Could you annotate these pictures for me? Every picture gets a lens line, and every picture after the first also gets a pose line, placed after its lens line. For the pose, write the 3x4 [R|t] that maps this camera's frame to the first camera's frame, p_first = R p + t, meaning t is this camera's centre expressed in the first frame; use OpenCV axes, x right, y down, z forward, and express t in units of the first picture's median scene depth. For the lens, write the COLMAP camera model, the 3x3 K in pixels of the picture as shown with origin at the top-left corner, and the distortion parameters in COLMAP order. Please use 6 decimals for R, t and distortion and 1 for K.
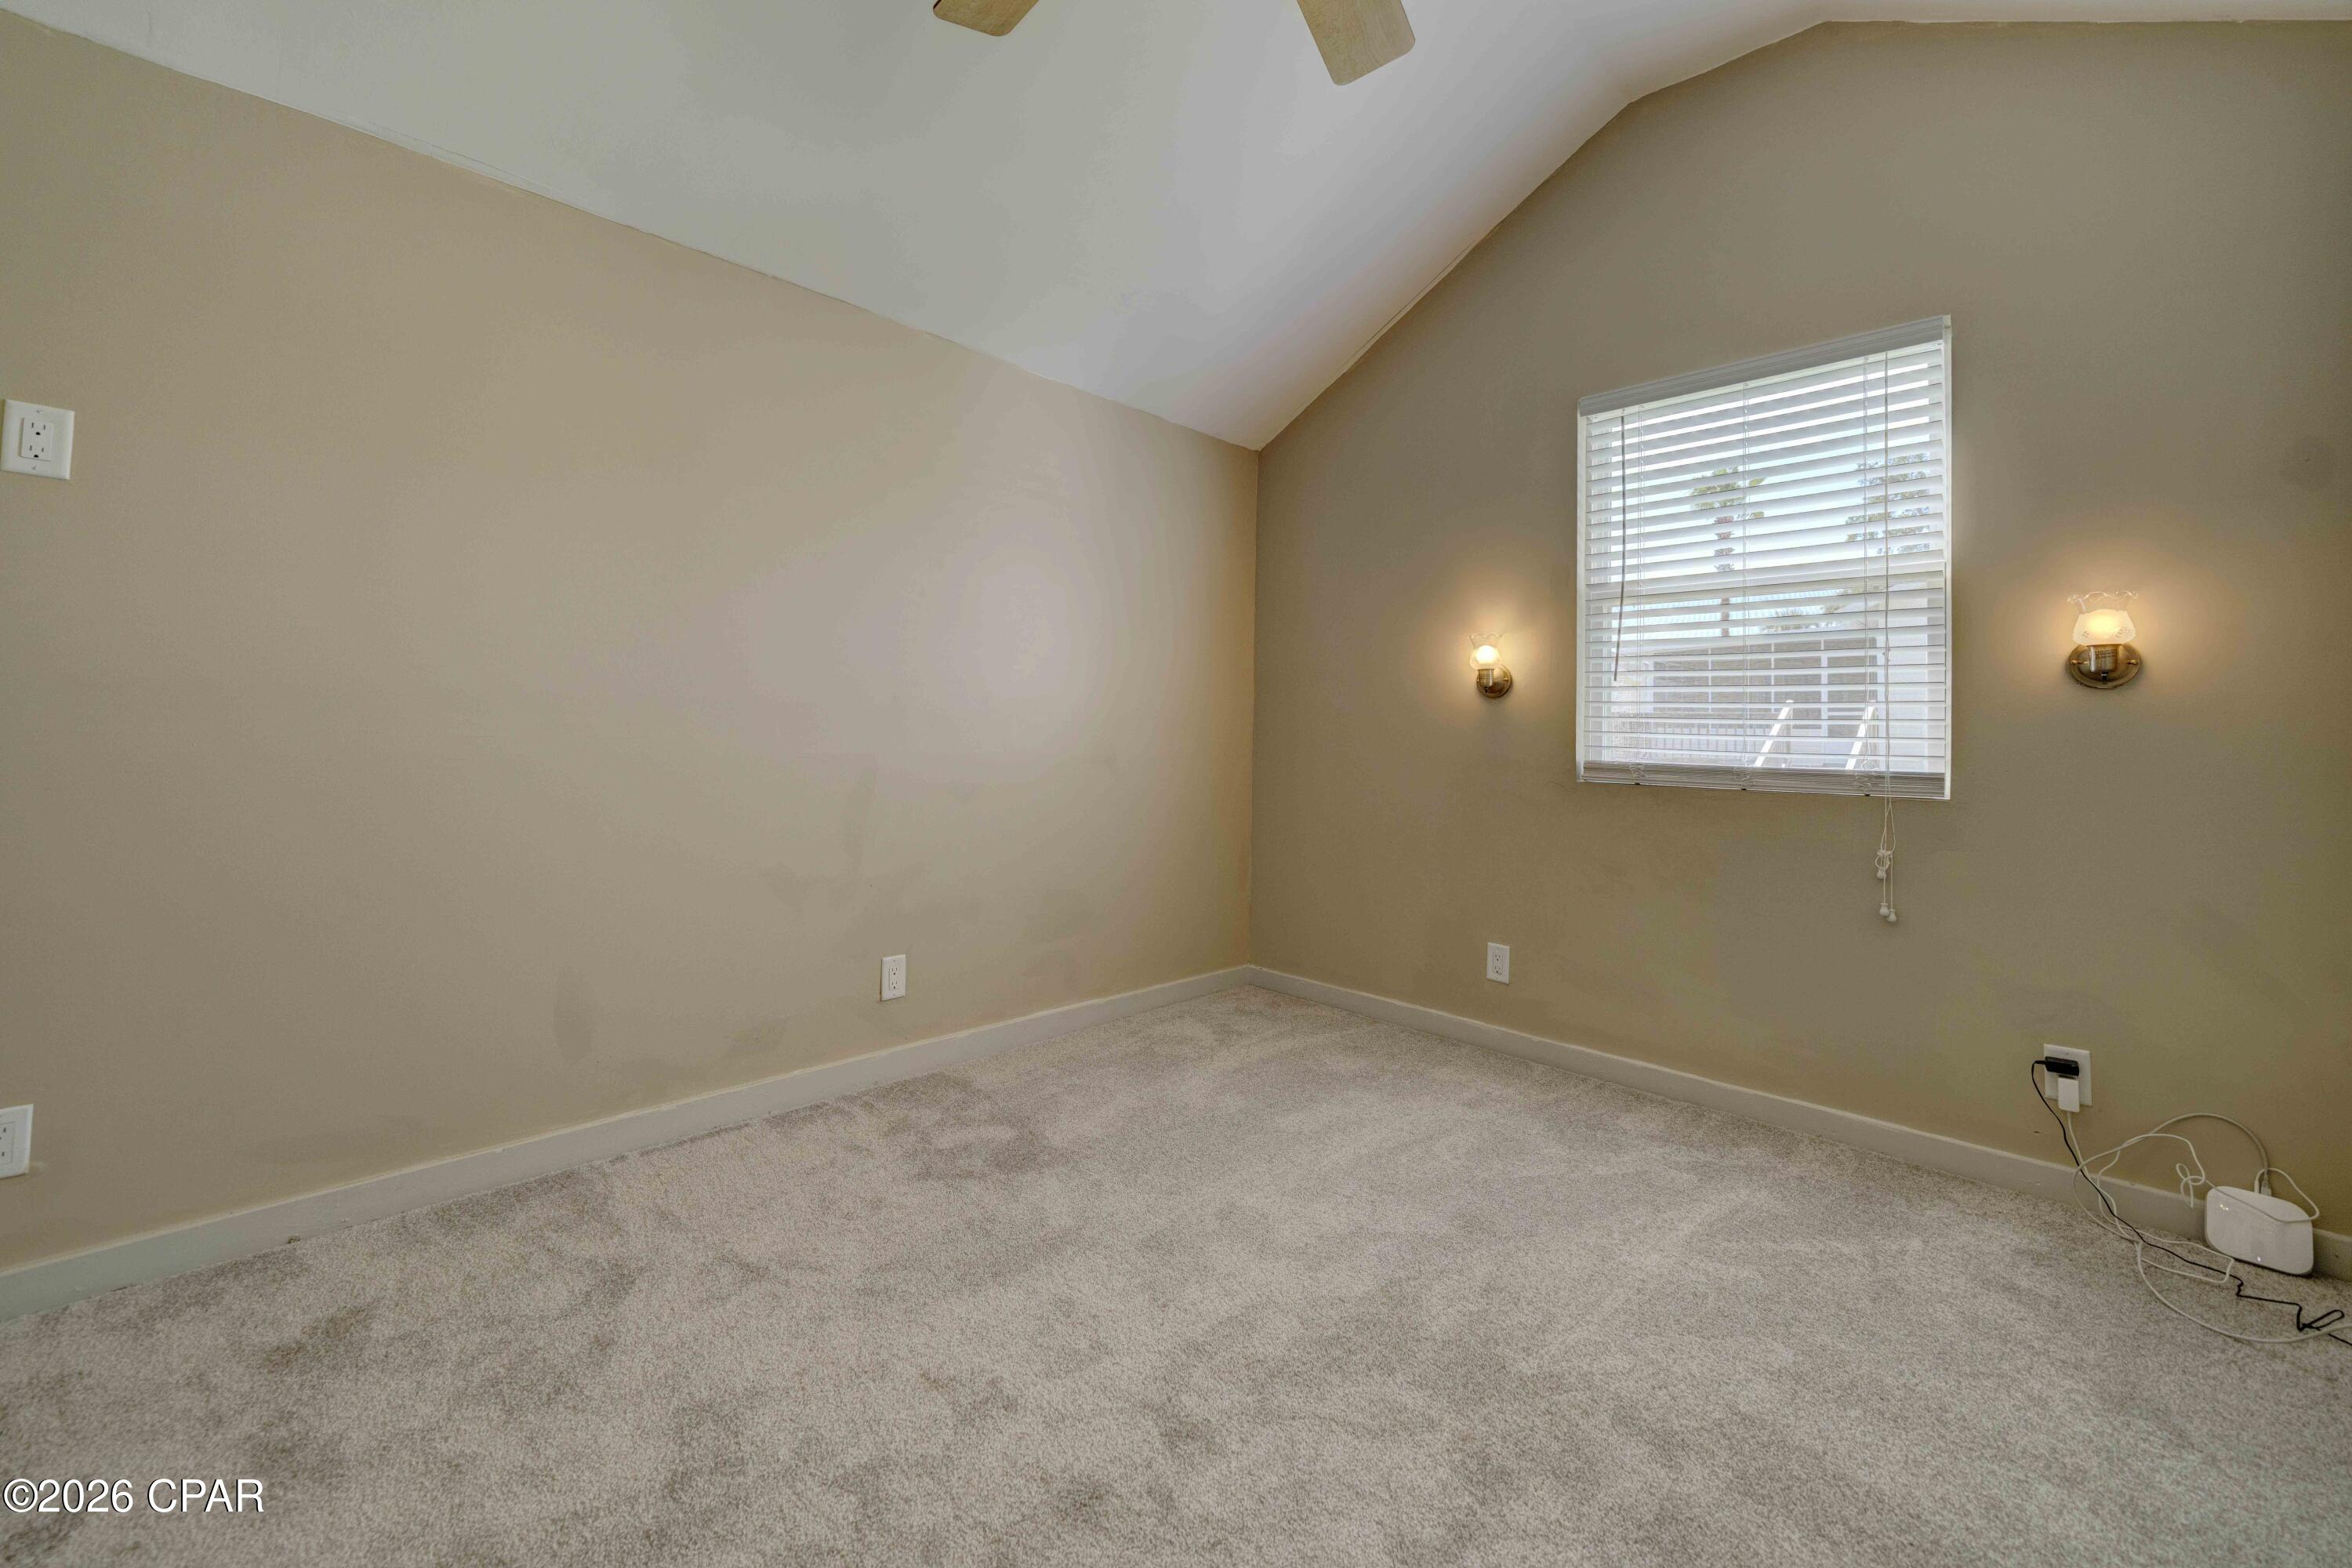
lens RADIAL K [[937.0, 0, 1180.5], [0, 937.0, 698.1], [0, 0, 1]] dist [-0.000620, -0.000074]
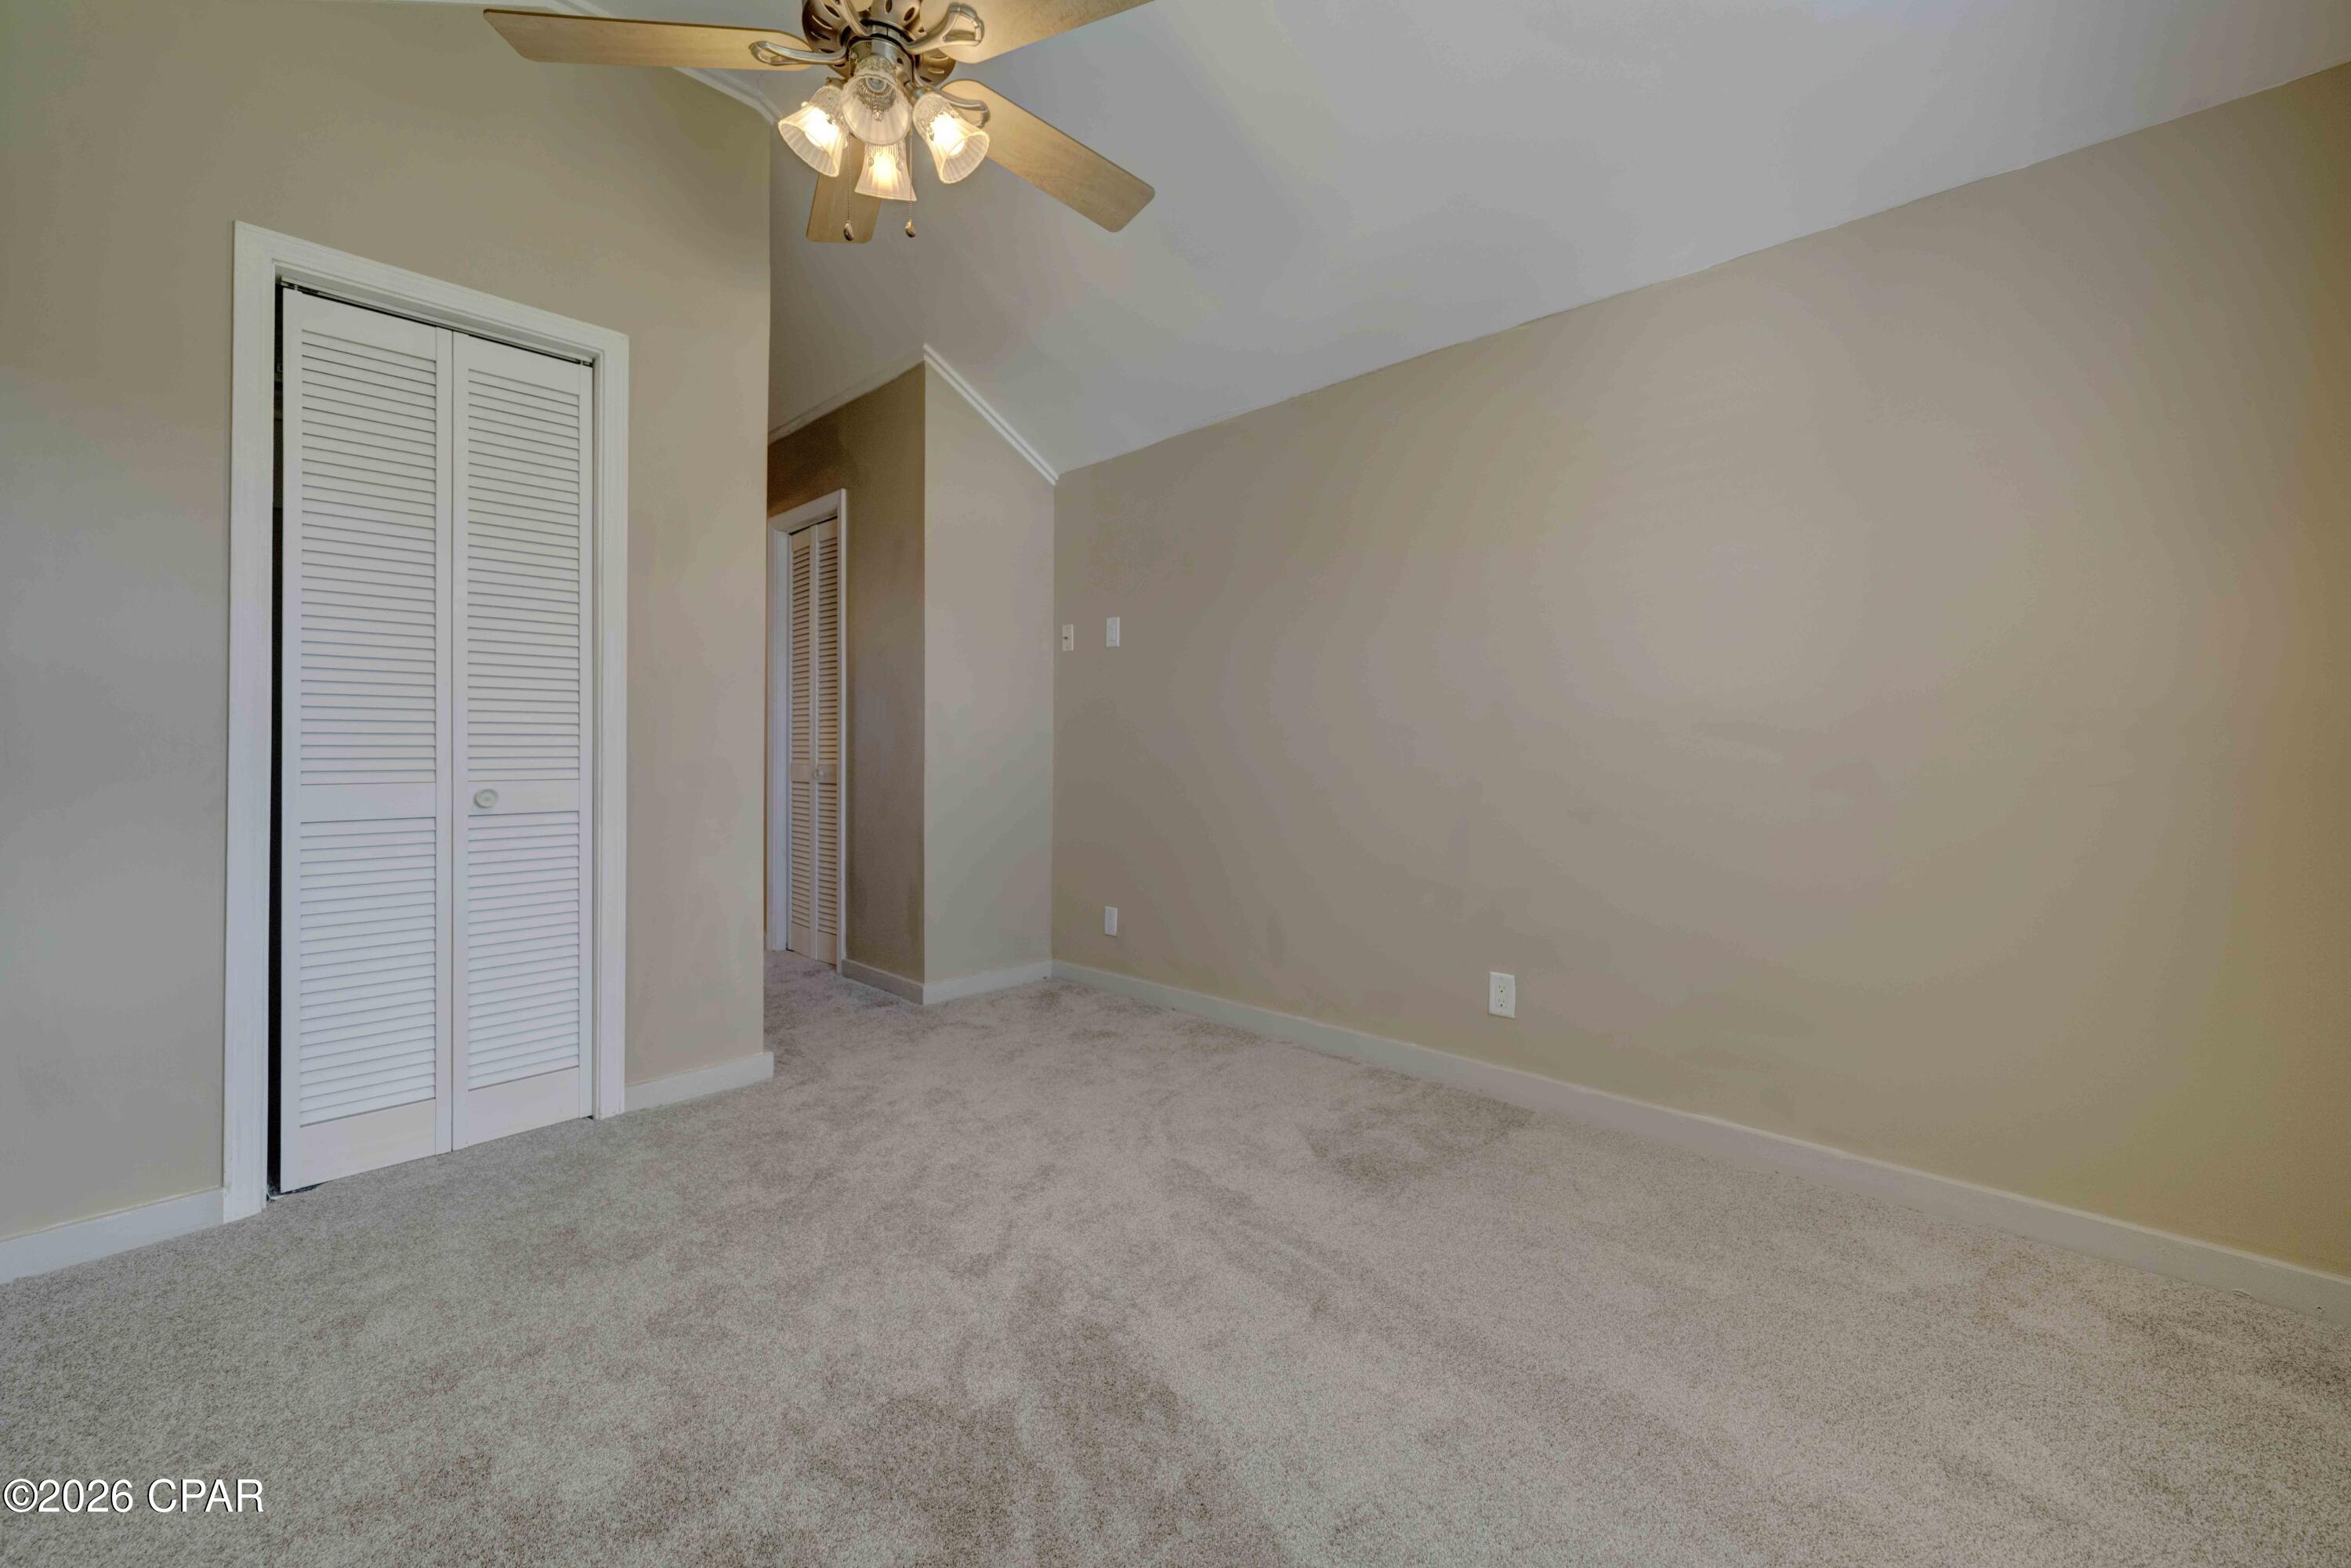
lens RADIAL K [[910.6, 0, 1168.5], [0, 910.6, 743.1], [0, 0, 1]] dist [-0.001564, -0.000069]
pose [[0.033141, -0.023149, -0.999183, 0.761774], [0.037370, 0.999061, -0.021906, 0.039032], [0.998752, -0.036613, 0.033975, 0.709458]]
